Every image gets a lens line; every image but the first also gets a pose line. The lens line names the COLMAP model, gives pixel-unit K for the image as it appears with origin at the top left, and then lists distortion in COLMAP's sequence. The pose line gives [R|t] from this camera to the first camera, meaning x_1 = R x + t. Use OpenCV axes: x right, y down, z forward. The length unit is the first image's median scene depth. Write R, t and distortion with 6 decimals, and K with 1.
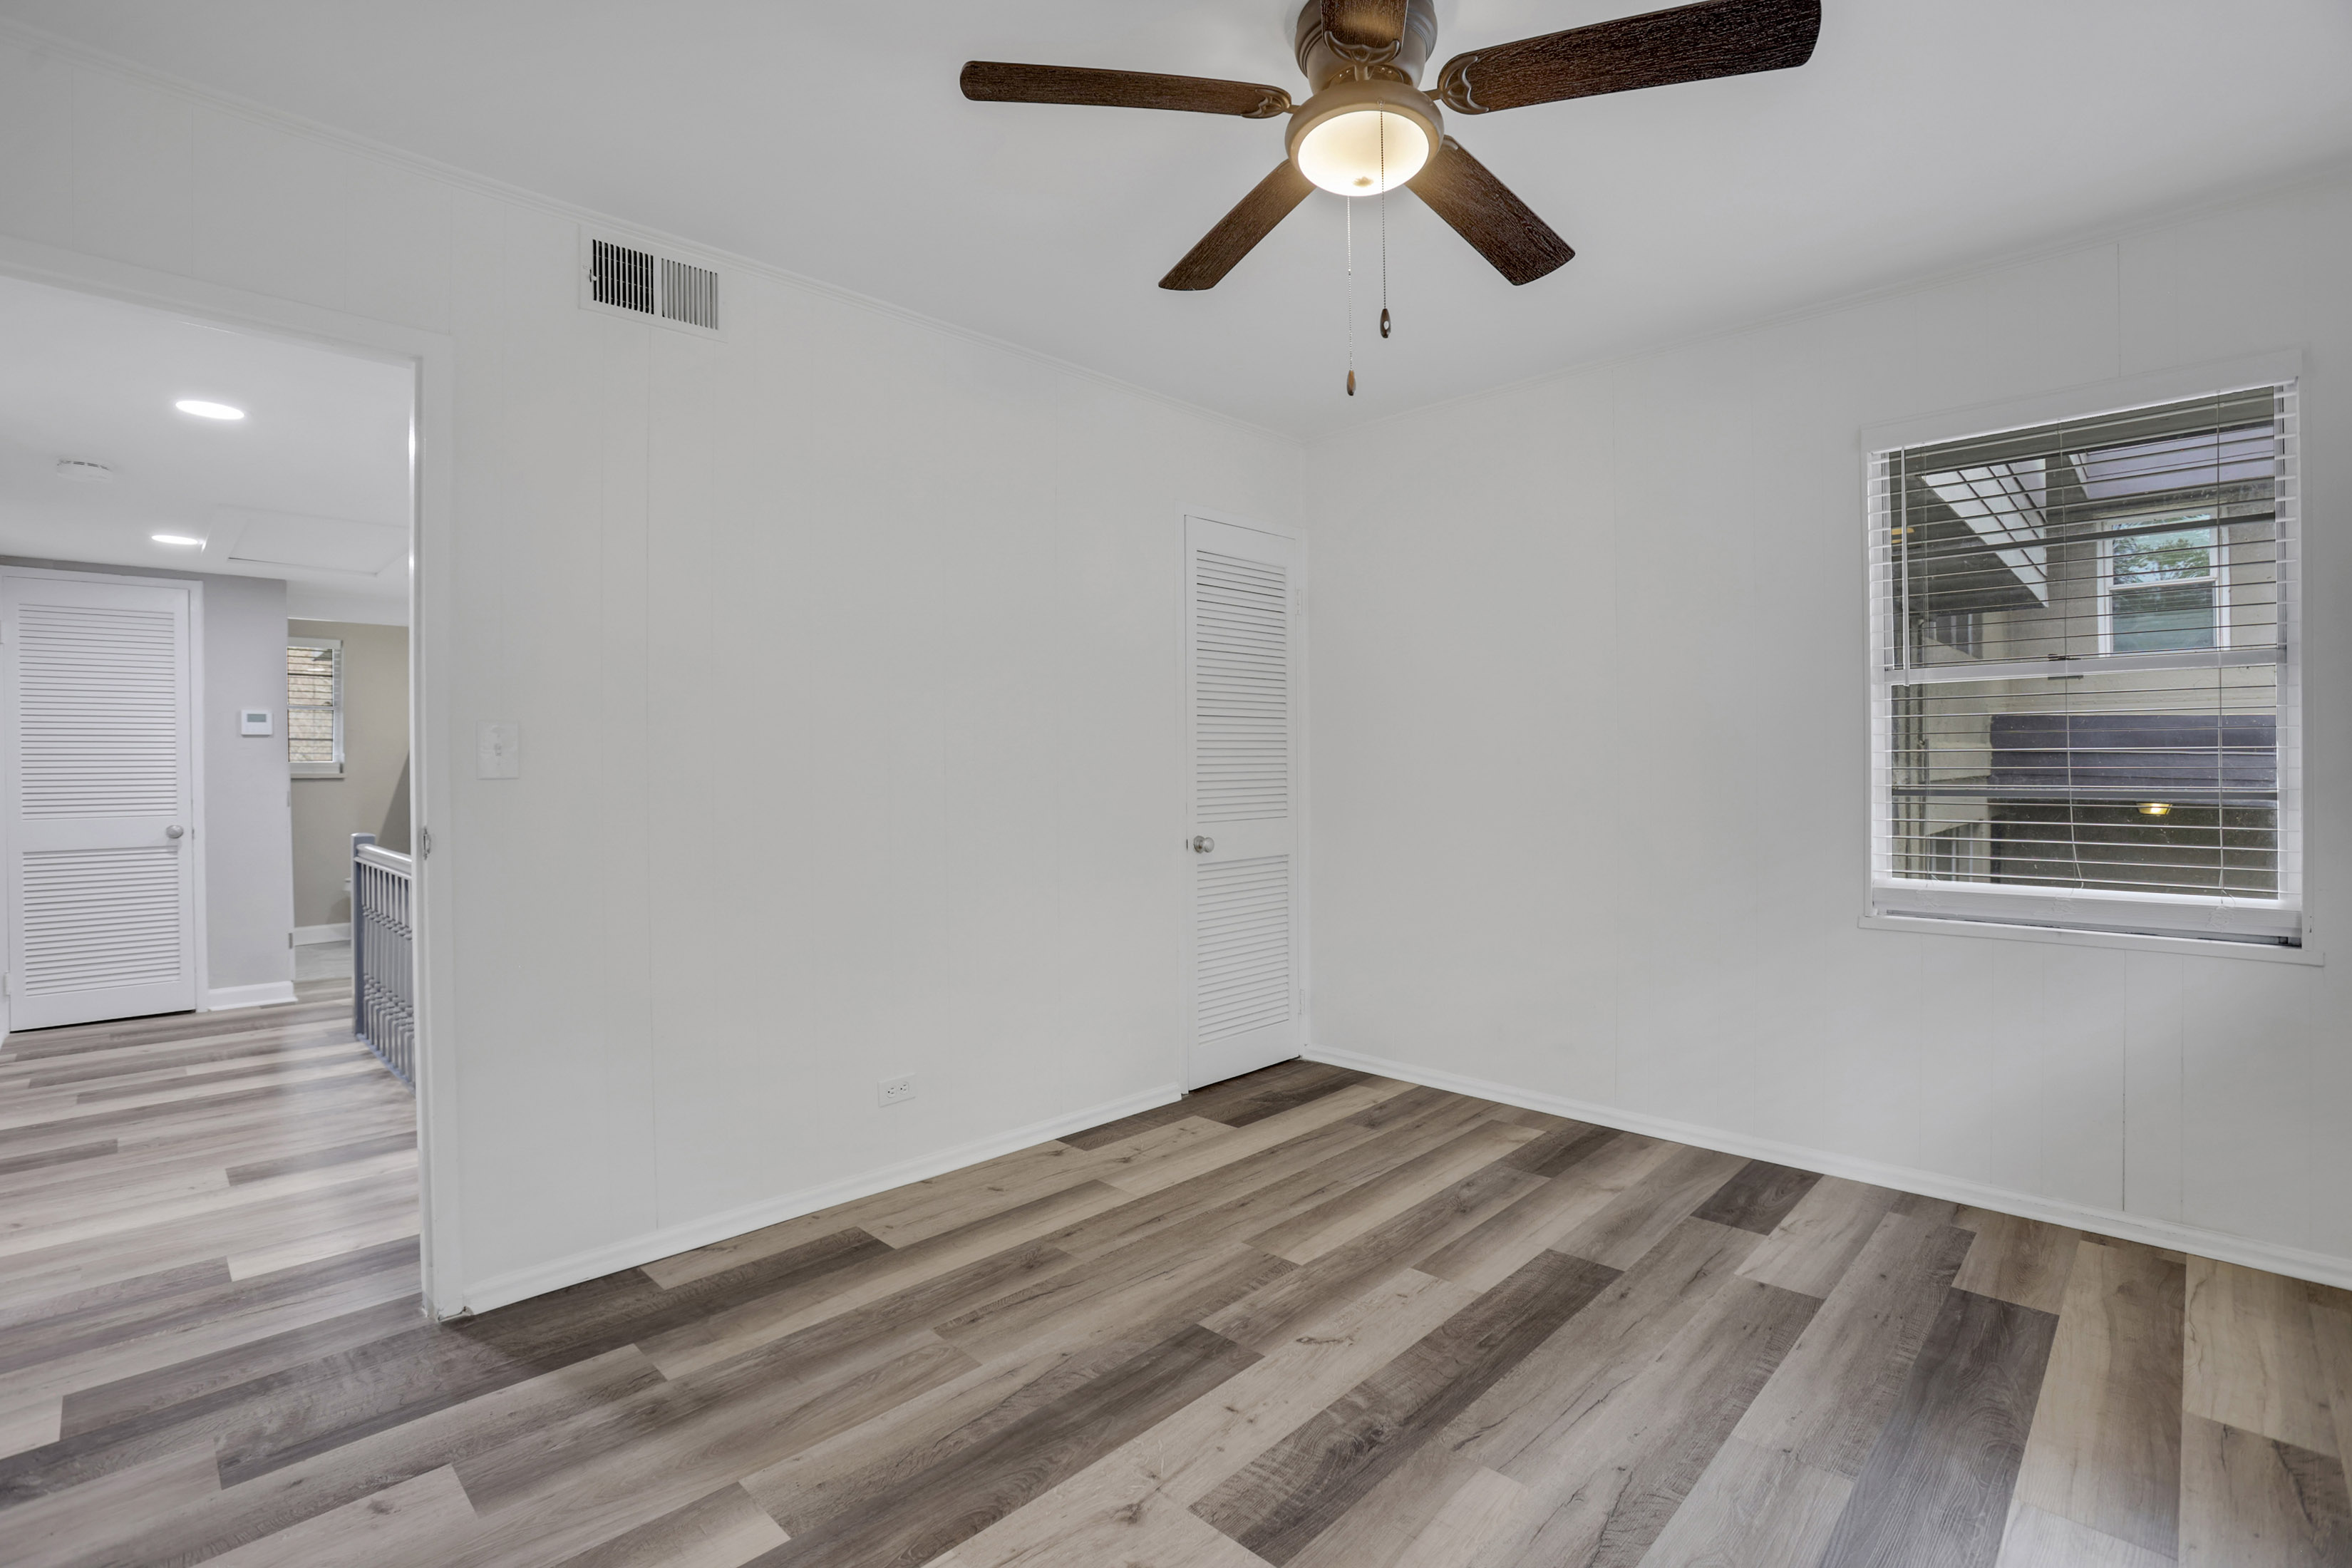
lens RADIAL K [[1082.6, 0, 1178.4], [0, 1082.6, 778.3], [0, 0, 1]] dist [-0.004480, 0.005530]
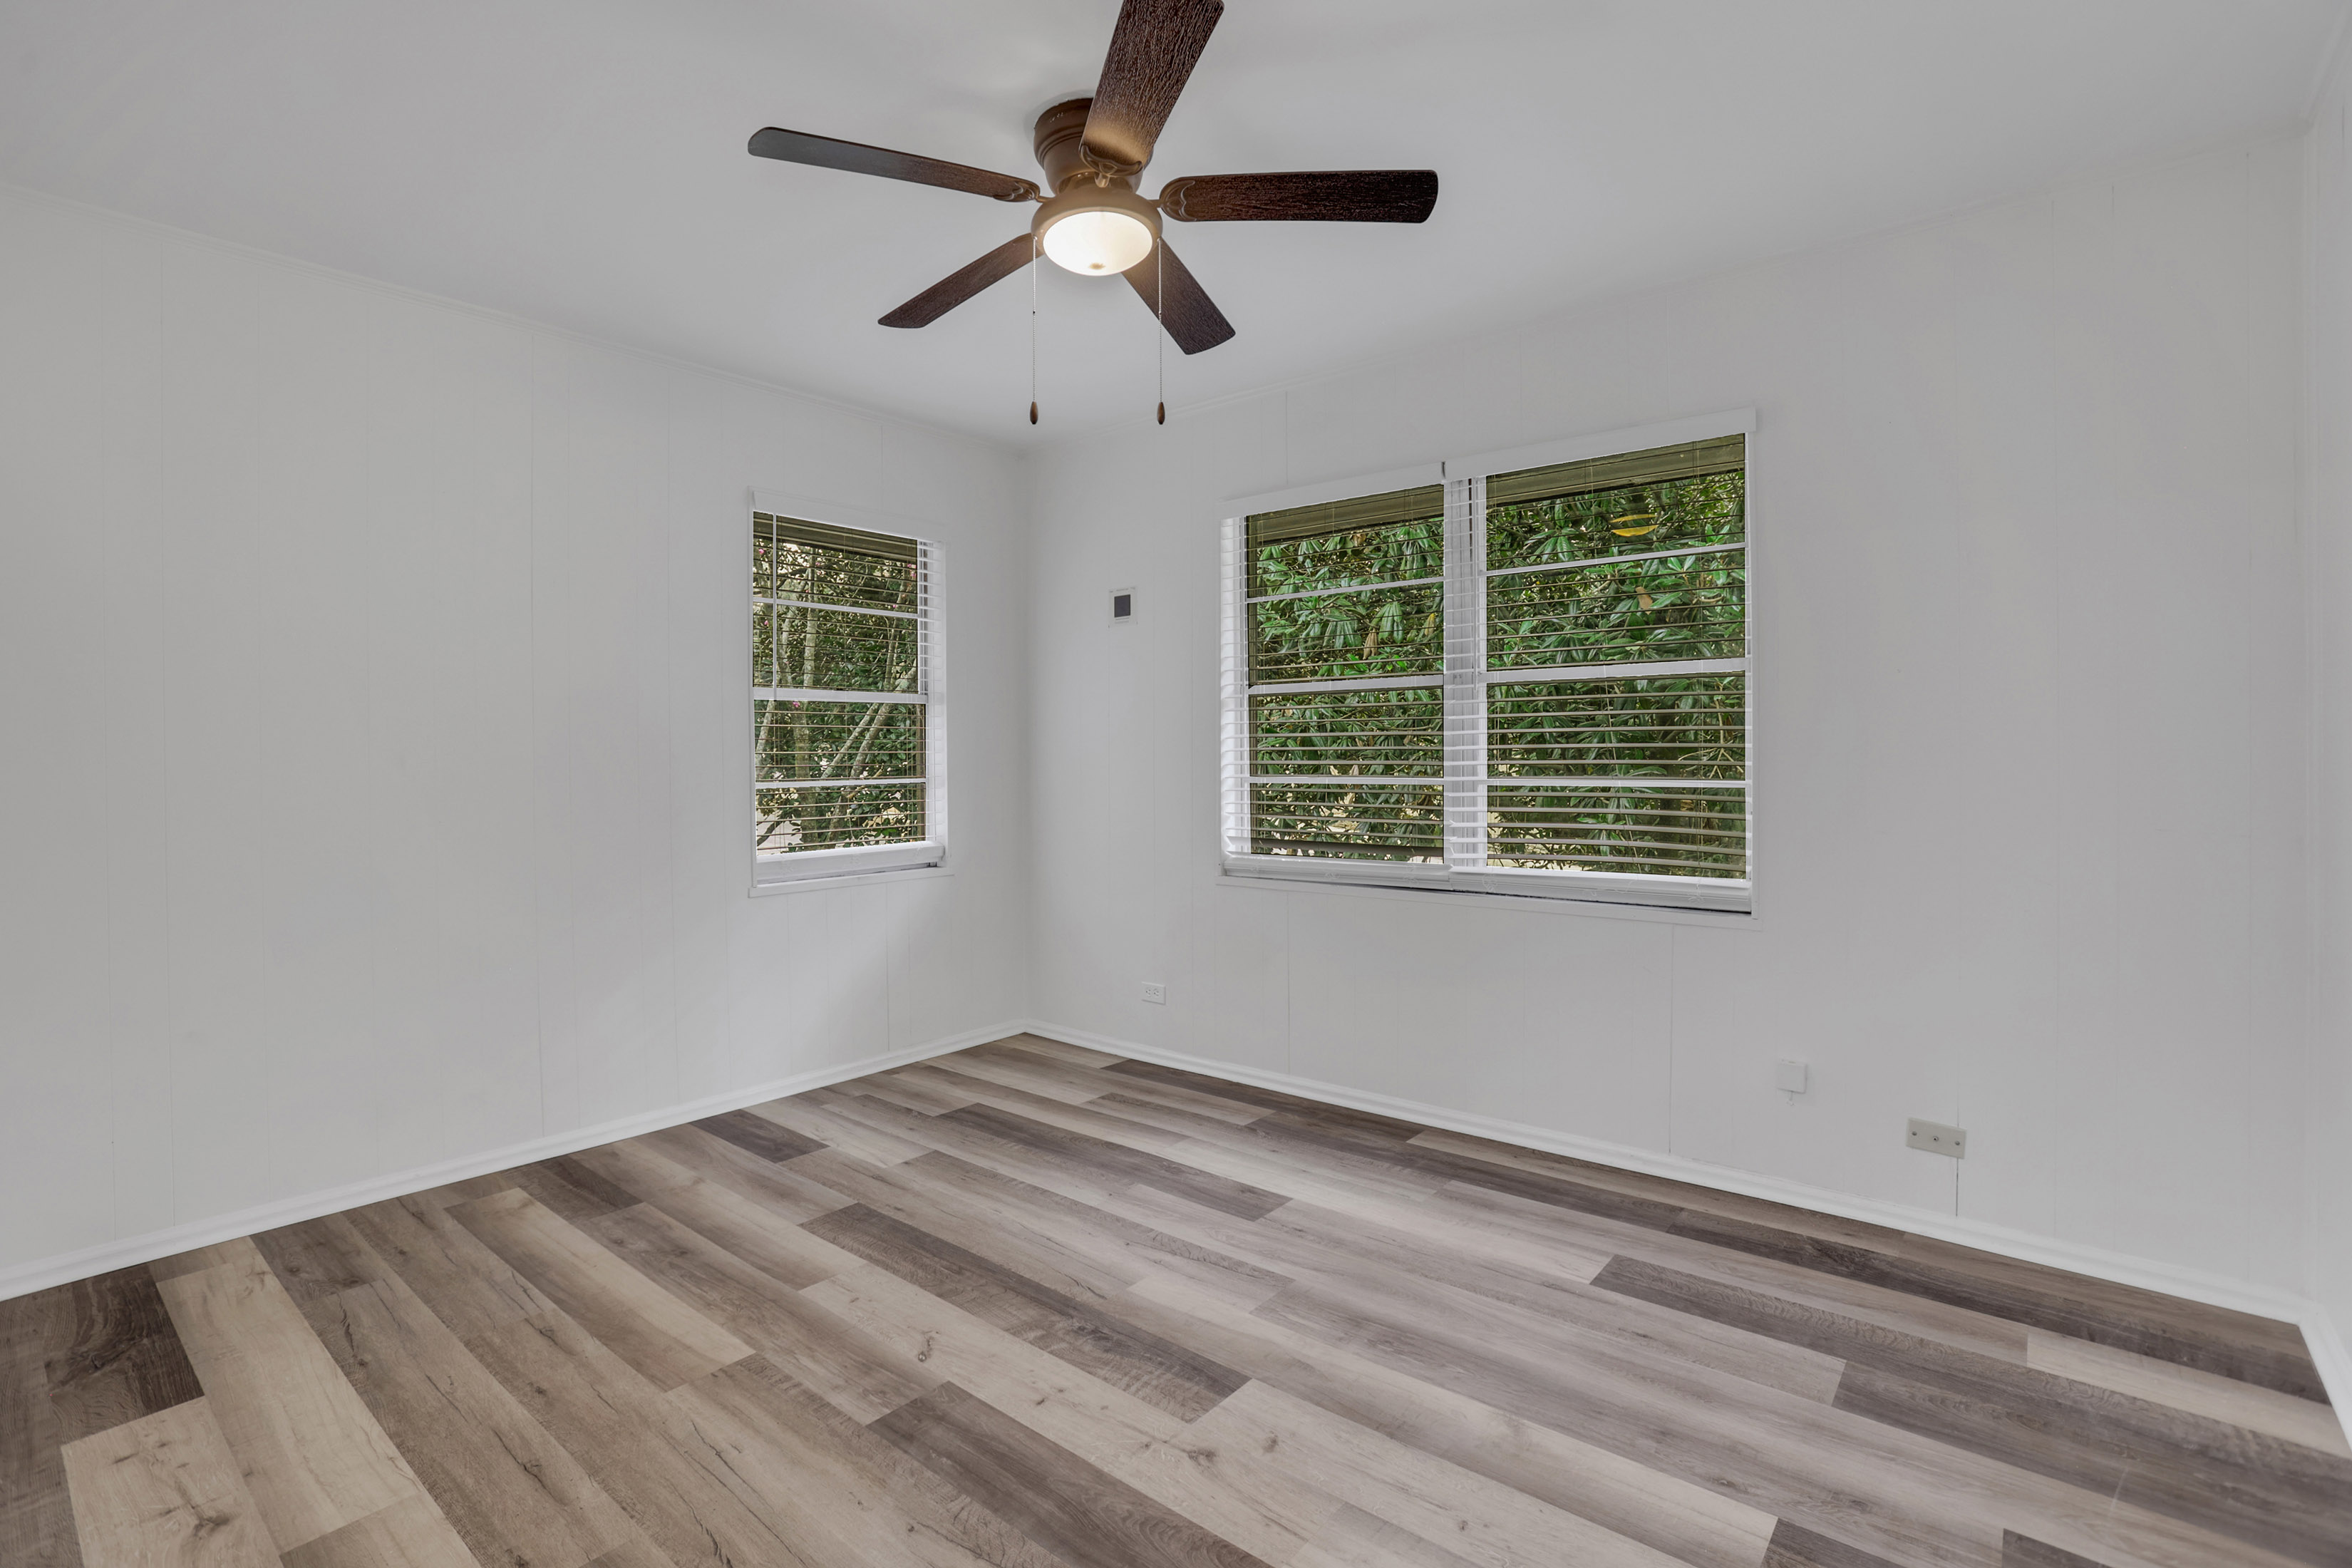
lens RADIAL K [[1082.6, 0, 1182.3], [0, 1082.6, 779.4], [0, 0, 1]] dist [-0.004480, 0.005530]
pose [[-0.076260, -0.000104, 0.997088, -0.712028], [0.008923, 0.999960, 0.000787, 0.015983], [-0.997048, 0.008957, -0.076256, 0.716646]]
